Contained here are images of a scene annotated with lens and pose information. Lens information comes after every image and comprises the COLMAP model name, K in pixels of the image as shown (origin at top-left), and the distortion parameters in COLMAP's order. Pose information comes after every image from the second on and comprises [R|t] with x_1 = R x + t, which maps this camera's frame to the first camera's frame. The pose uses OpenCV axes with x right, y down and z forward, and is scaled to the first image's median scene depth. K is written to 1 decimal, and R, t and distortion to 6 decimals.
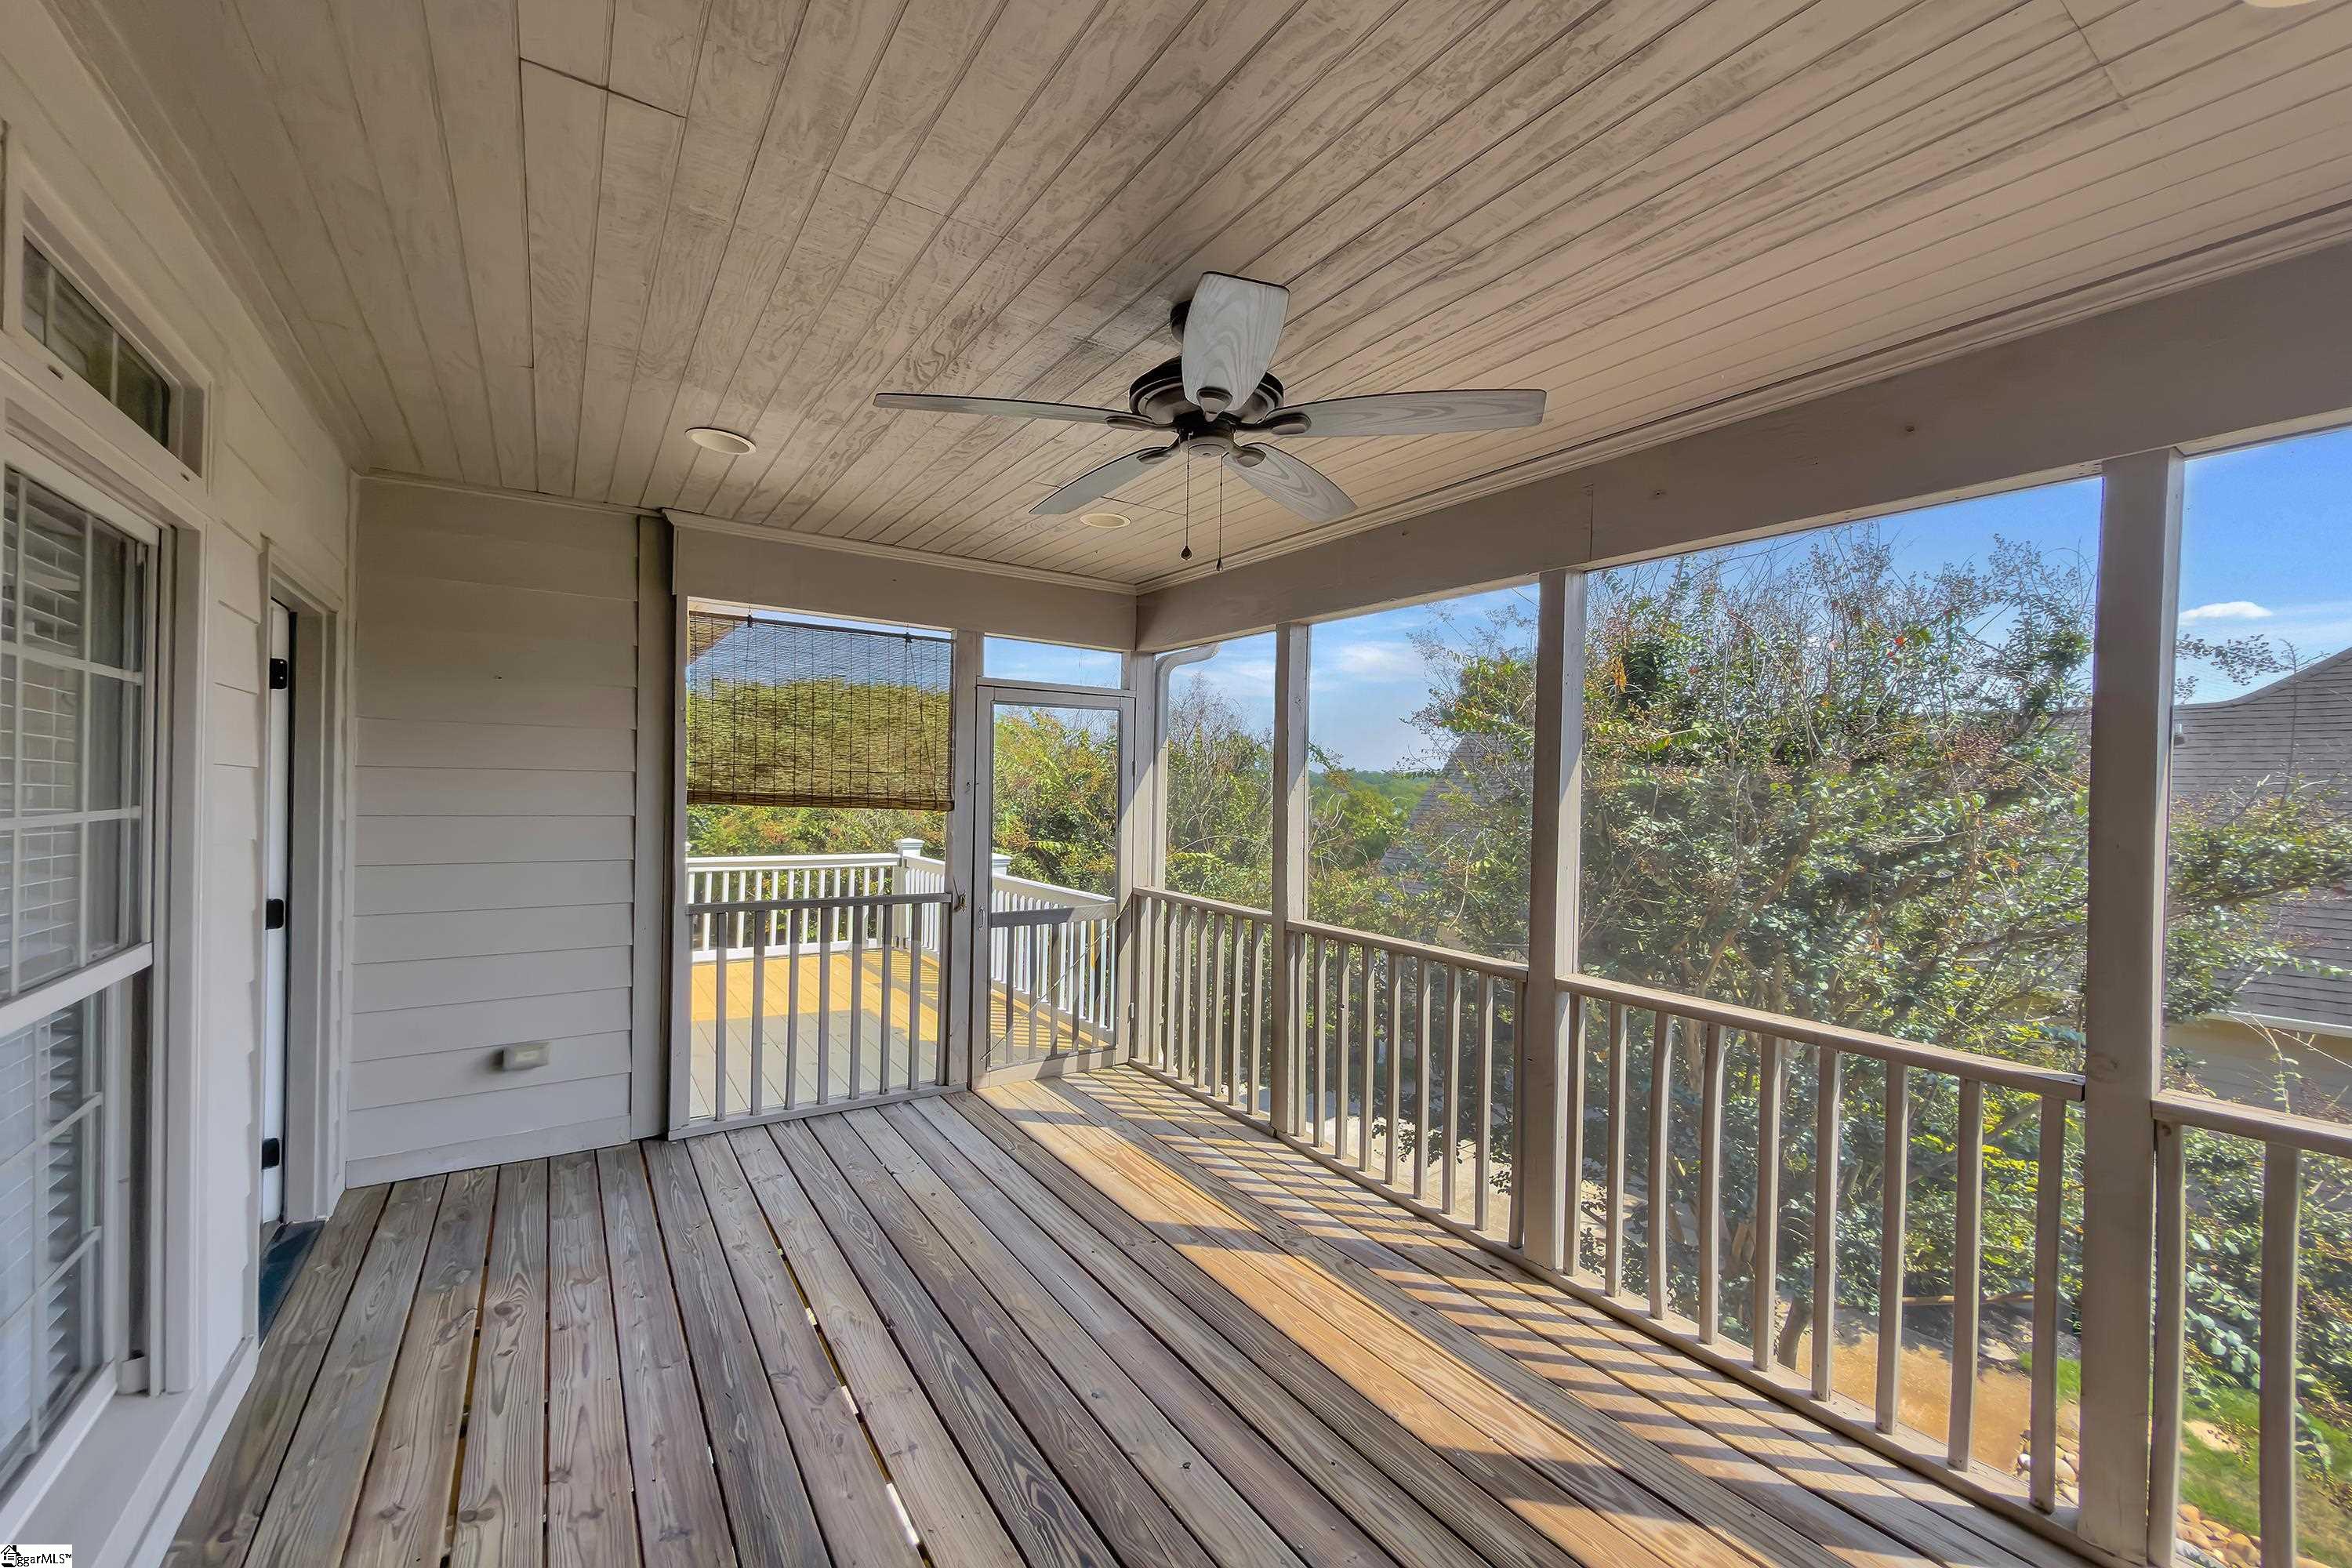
lens RADIAL K [[932.9, 0, 1180.2], [0, 932.9, 783.4], [0, 0, 1]] dist [-0.000906, 0.000048]
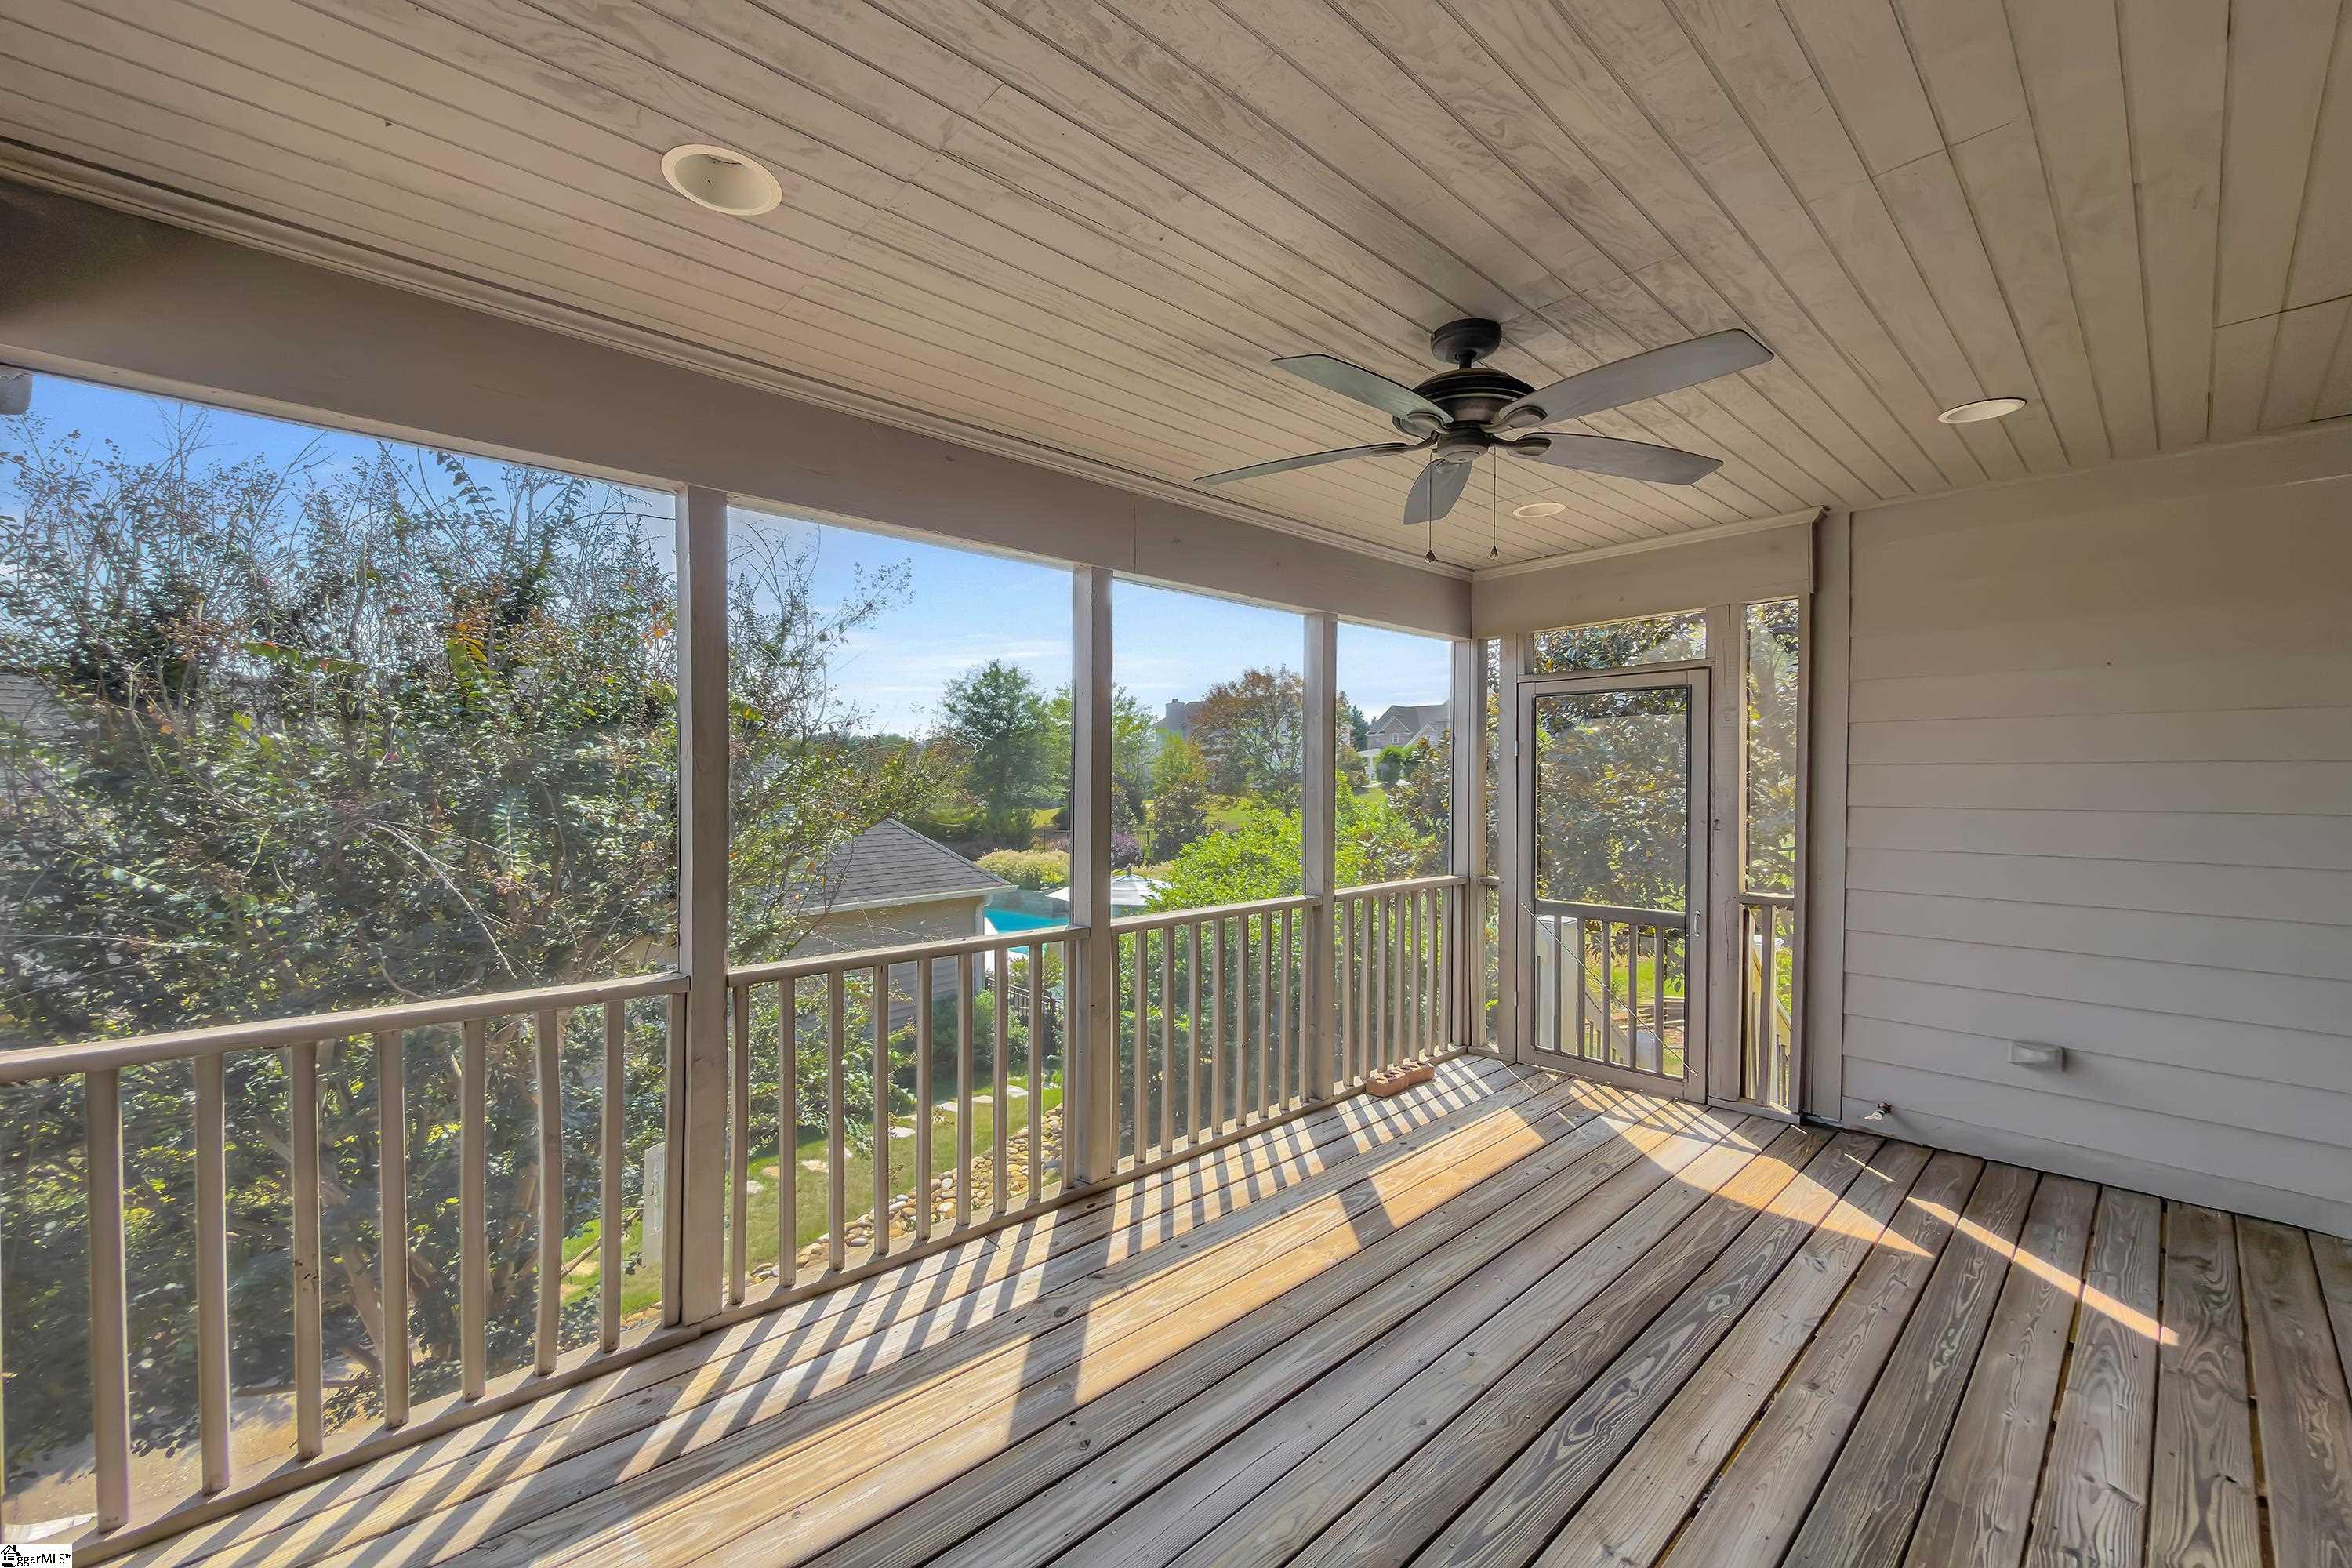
lens RADIAL K [[932.9, 0, 1180.2], [0, 932.9, 796.4], [0, 0, 1]] dist [-0.000906, 0.000048]
pose [[-0.151447, -0.050863, 0.987156, -0.724831], [-0.015052, 0.998678, 0.049147, -0.013139], [-0.988351, -0.007415, -0.152013, 1.061506]]
